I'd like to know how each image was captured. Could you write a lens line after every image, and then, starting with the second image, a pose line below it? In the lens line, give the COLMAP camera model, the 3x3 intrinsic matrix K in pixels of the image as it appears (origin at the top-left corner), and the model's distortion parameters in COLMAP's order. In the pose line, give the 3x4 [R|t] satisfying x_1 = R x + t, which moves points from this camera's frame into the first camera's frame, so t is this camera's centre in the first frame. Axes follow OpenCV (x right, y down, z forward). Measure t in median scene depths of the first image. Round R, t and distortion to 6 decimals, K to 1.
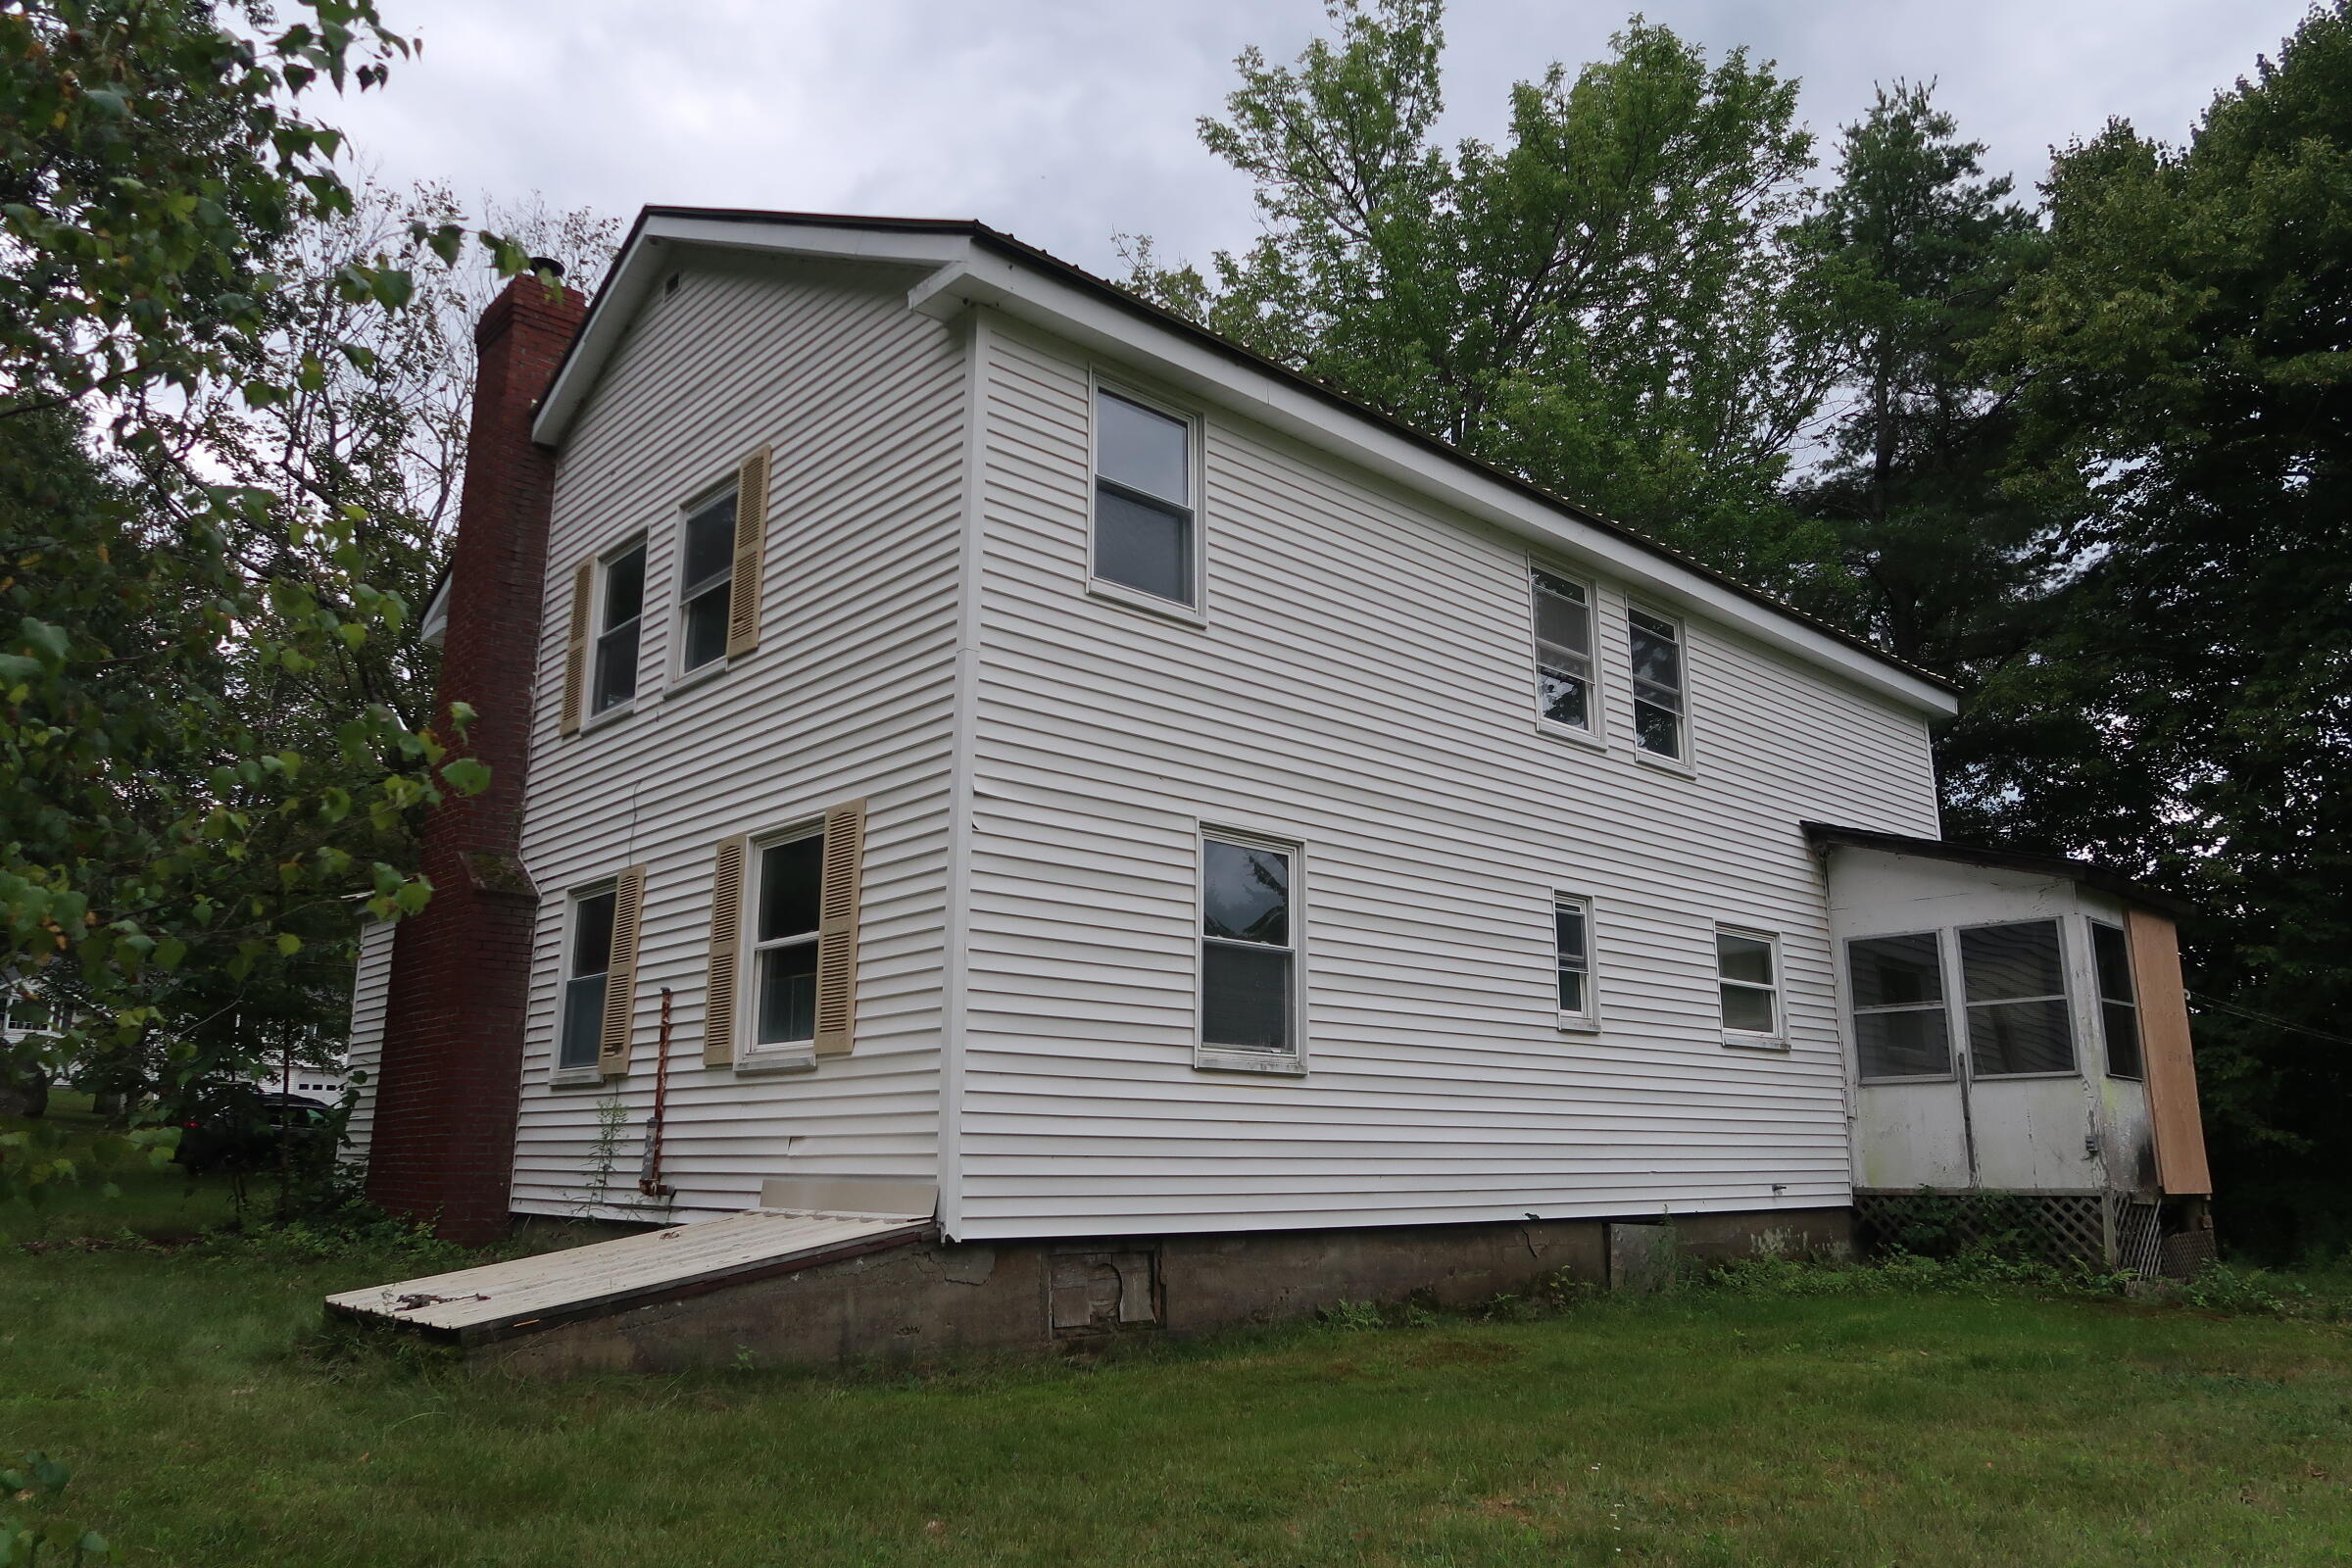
lens RADIAL K [[1609.8, 0, 1176.0], [0, 1609.8, 784.0], [0, 0, 1]] dist [-0.002641, -0.001669]
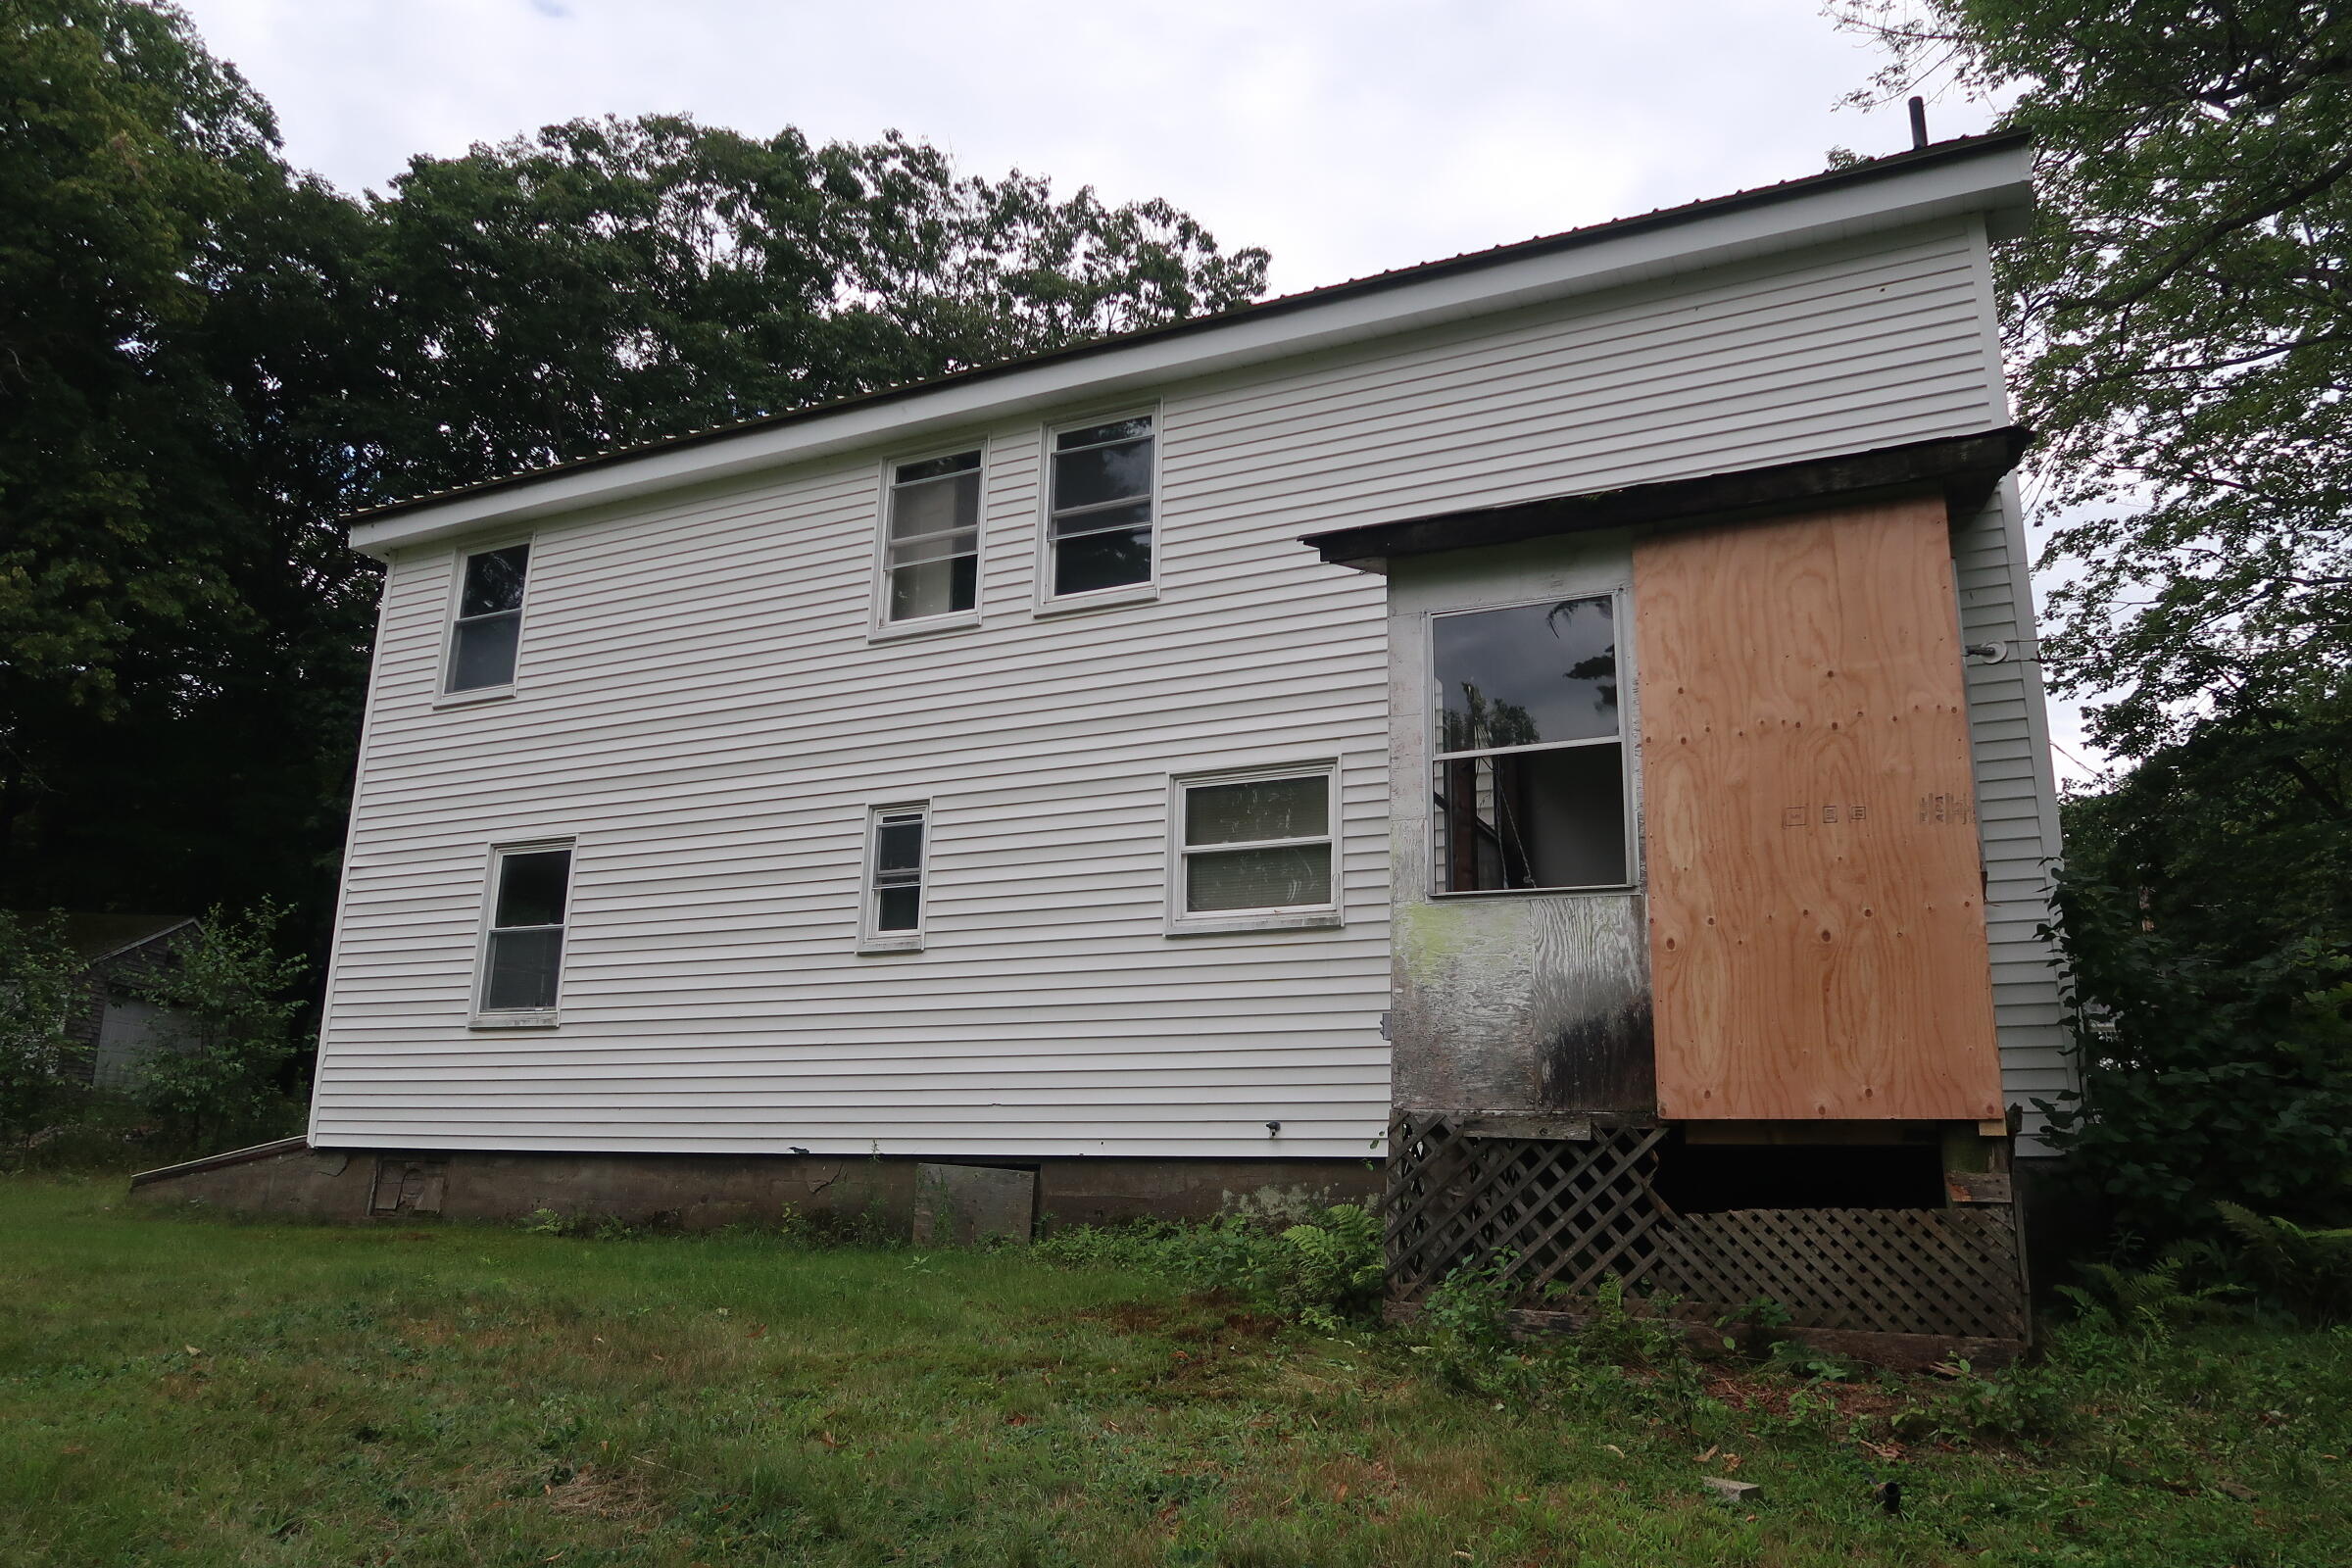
lens RADIAL K [[1609.8, 0, 1176.0], [0, 1609.8, 784.0], [0, 0, 1]] dist [-0.002641, -0.001669]
pose [[0.371679, -0.213904, -0.903382, 1.287026], [0.198242, 0.968936, -0.147863, 0.254587], [0.906948, -0.124131, 0.402538, 0.881944]]
